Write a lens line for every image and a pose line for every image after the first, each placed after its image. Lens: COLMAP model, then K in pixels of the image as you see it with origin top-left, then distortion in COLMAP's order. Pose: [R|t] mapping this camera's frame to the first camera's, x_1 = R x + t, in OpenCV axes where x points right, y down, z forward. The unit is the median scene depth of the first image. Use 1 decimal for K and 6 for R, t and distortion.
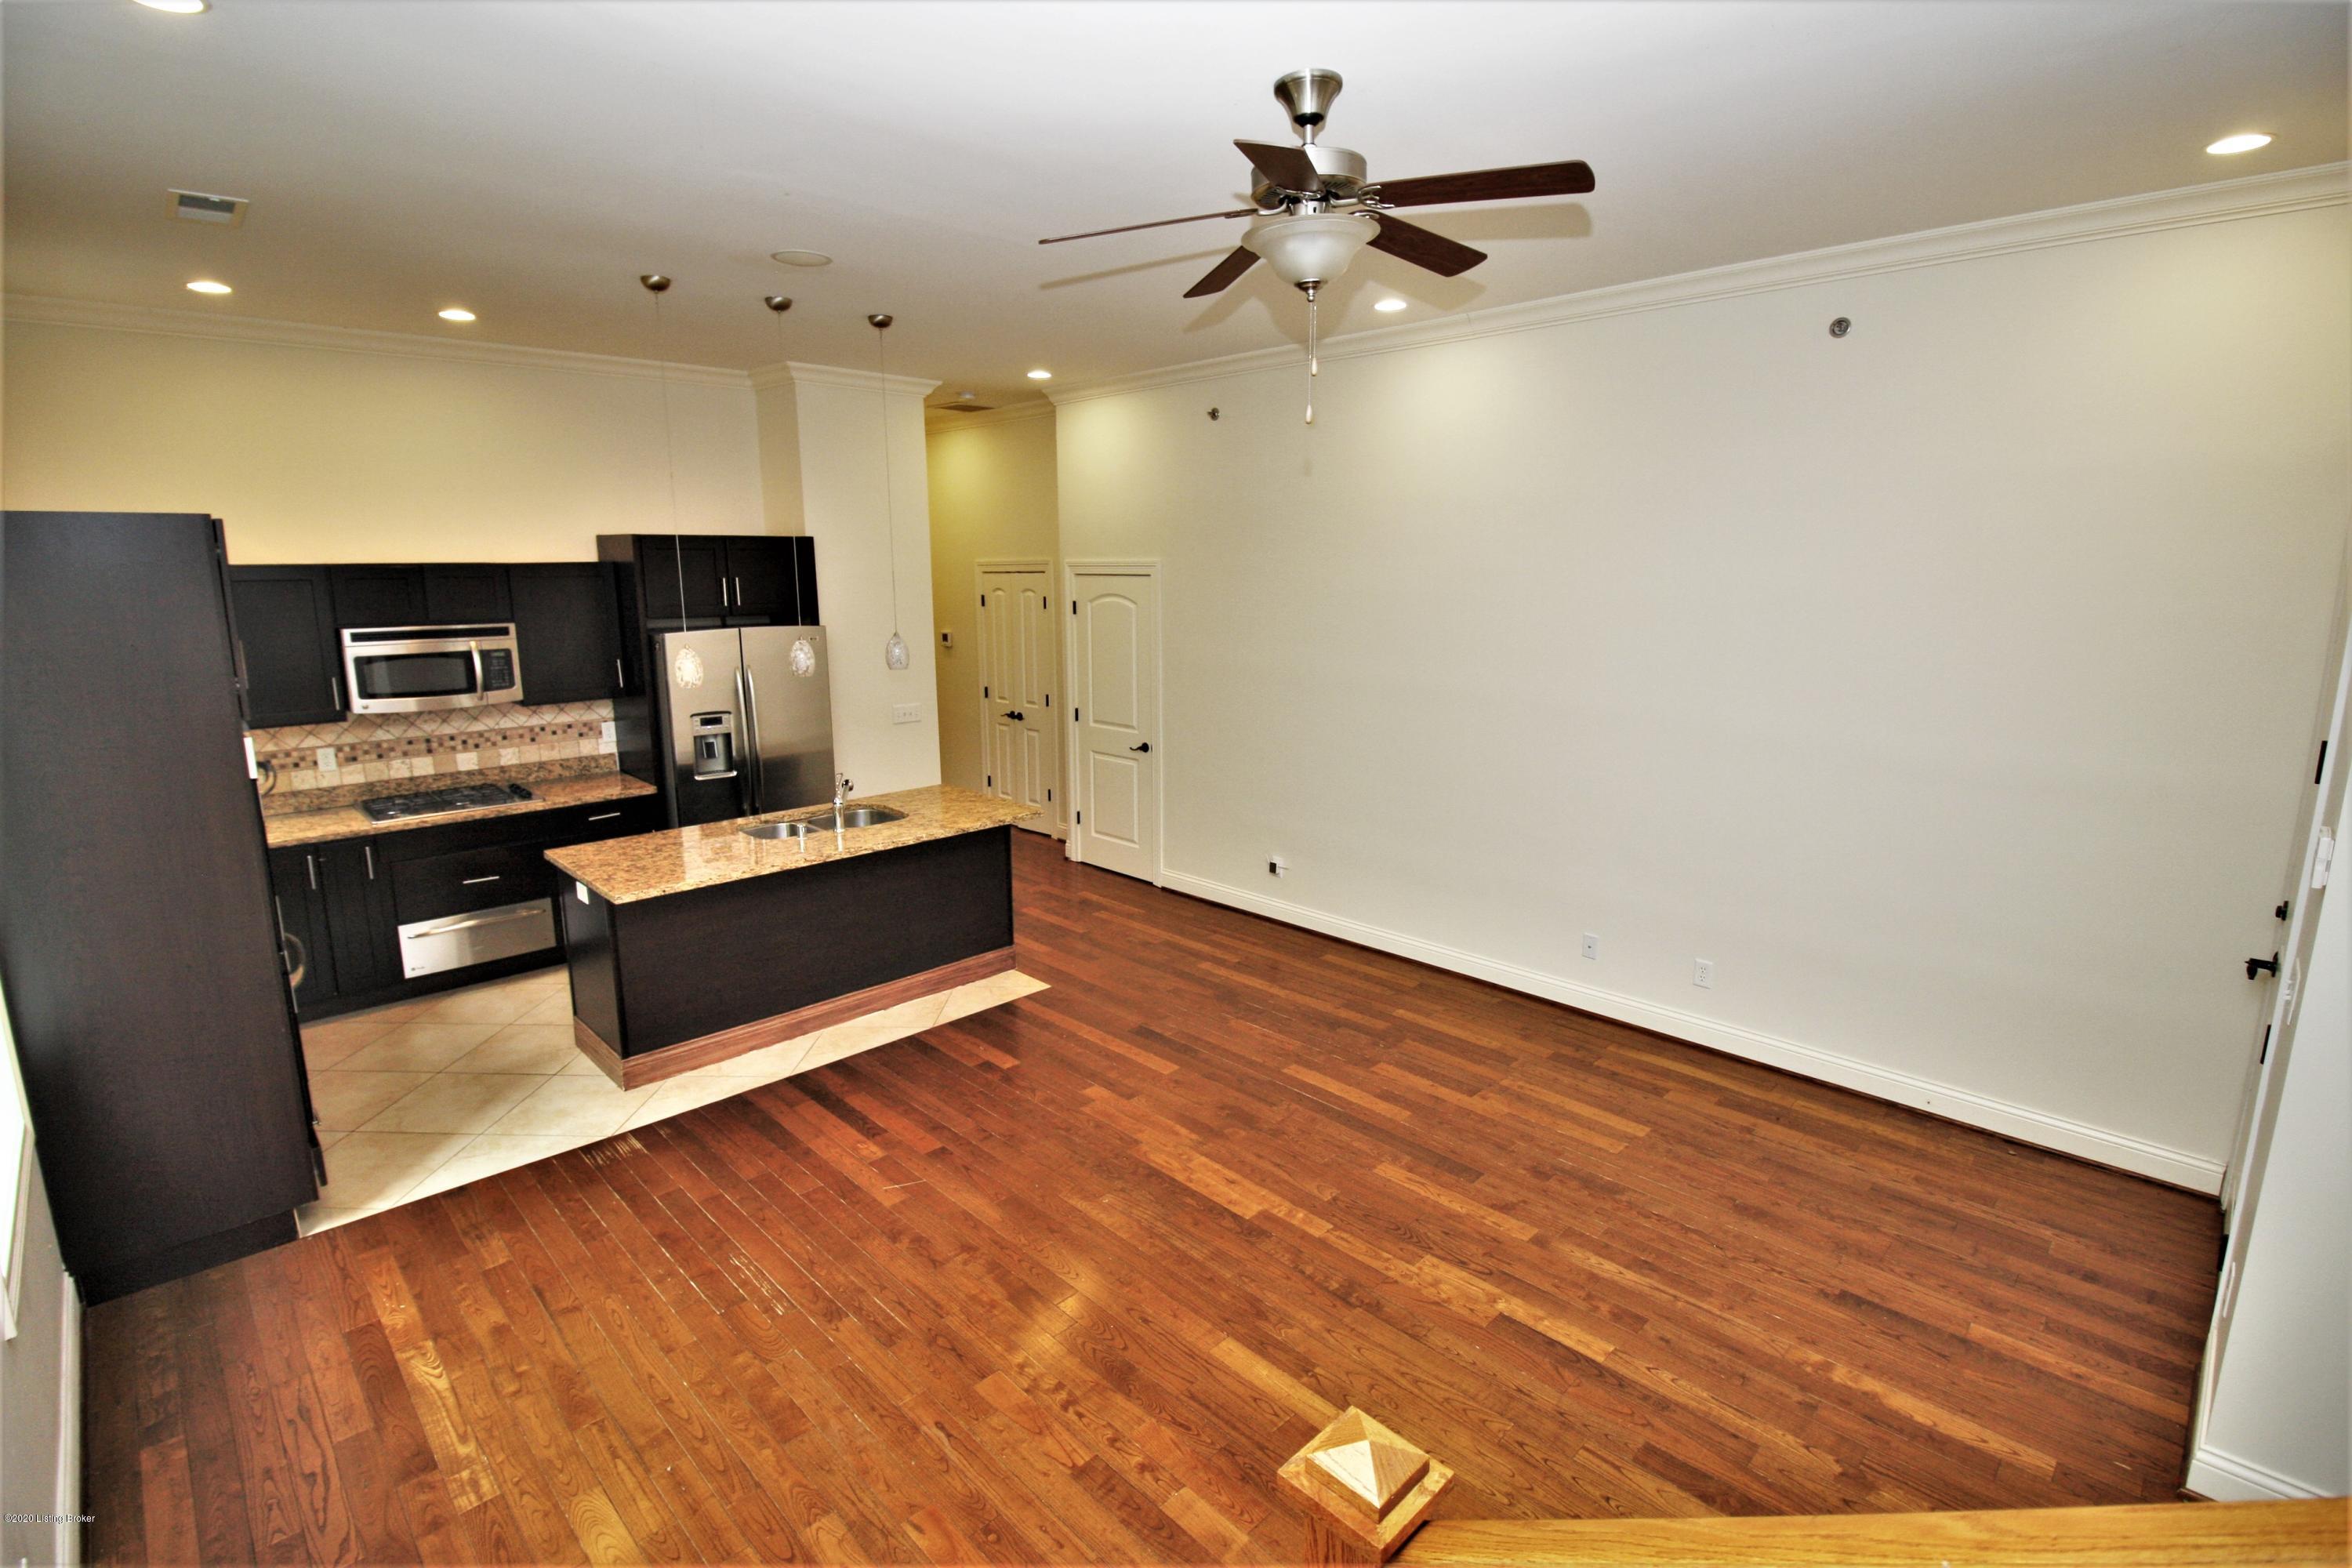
lens RADIAL K [[1097.6, 0, 1176.5], [0, 1097.6, 773.8], [0, 0, 1]] dist [-0.010769, -0.002696]
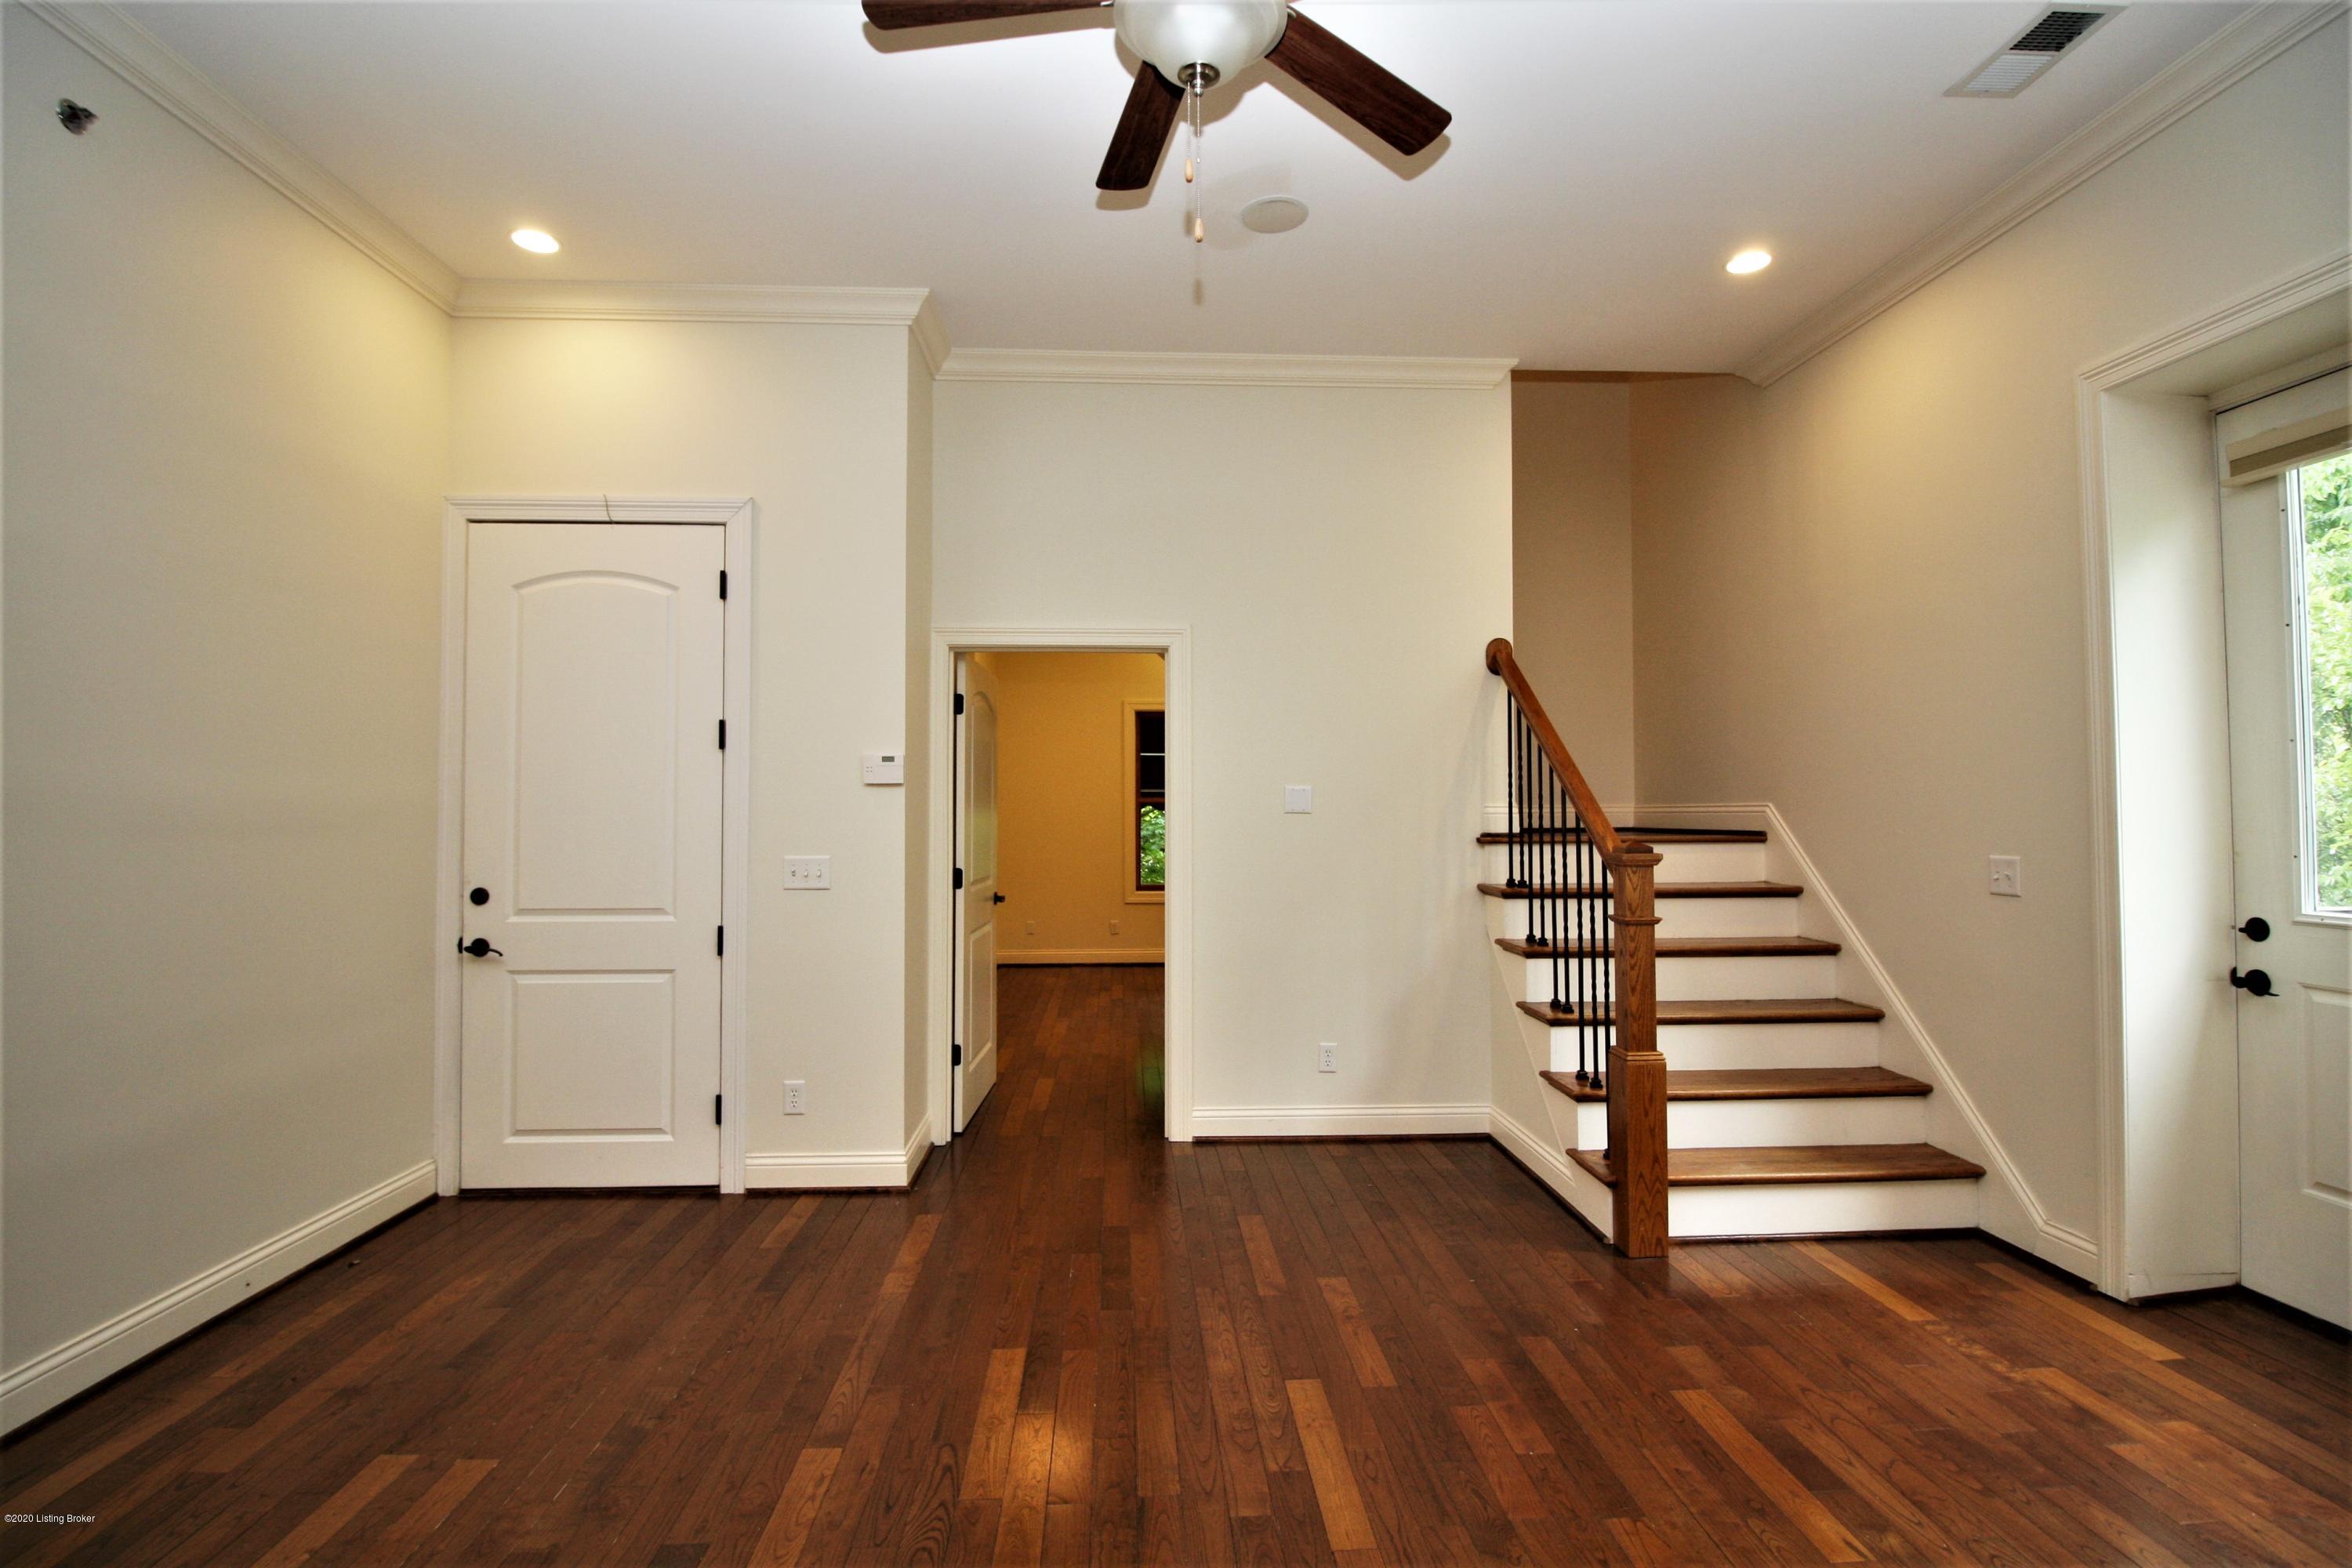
lens RADIAL K [[1097.6, 0, 1175.1], [0, 1097.6, 776.8], [0, 0, 1]] dist [-0.010769, -0.002696]
pose [[-0.741532, 0.021341, 0.670578, -0.188788], [0.134250, 0.984000, 0.117140, -0.020929], [-0.657348, 0.176888, -0.732532, 0.825550]]
